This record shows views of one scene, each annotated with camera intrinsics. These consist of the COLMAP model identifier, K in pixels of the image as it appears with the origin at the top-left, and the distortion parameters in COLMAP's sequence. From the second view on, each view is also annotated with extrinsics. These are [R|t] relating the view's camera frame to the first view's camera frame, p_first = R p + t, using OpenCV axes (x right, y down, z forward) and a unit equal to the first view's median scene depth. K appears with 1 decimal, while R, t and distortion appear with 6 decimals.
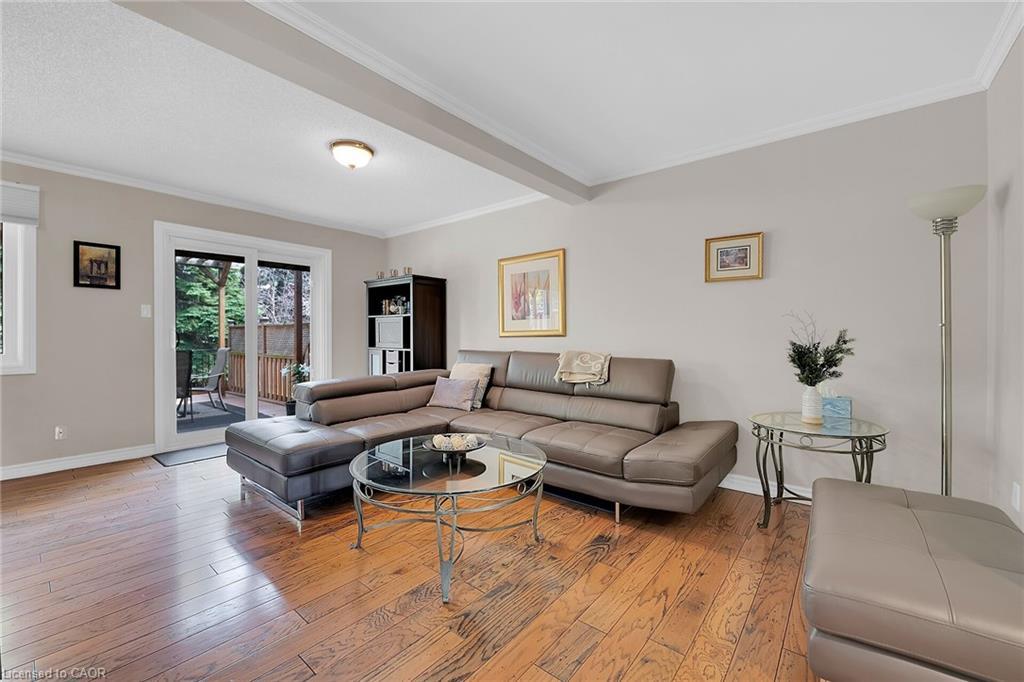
lens RADIAL K [[410.3, 0, 513.7], [0, 410.3, 334.2], [0, 0, 1]] dist [-0.001909, -0.000058]
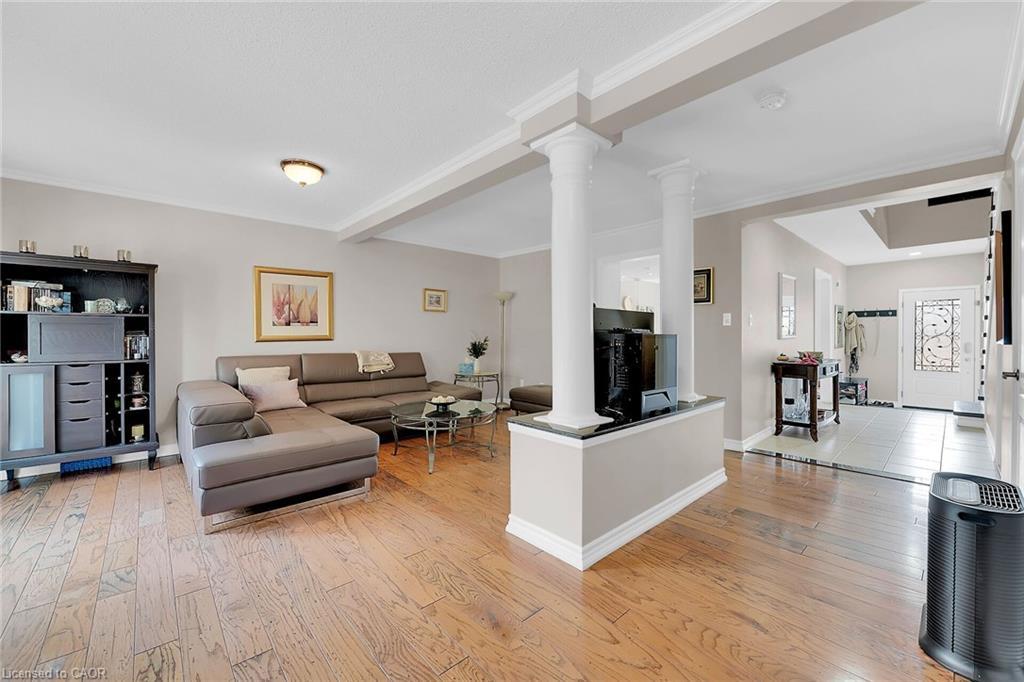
lens RADIAL K [[410.3, 0, 511.4], [0, 410.3, 339.5], [0, 0, 1]] dist [-0.001909, -0.000058]
pose [[0.145559, -0.007413, 0.989322, -1.221662], [0.003400, 0.999970, 0.006992, -0.005773], [-0.989344, 0.002346, 0.145580, 0.292132]]
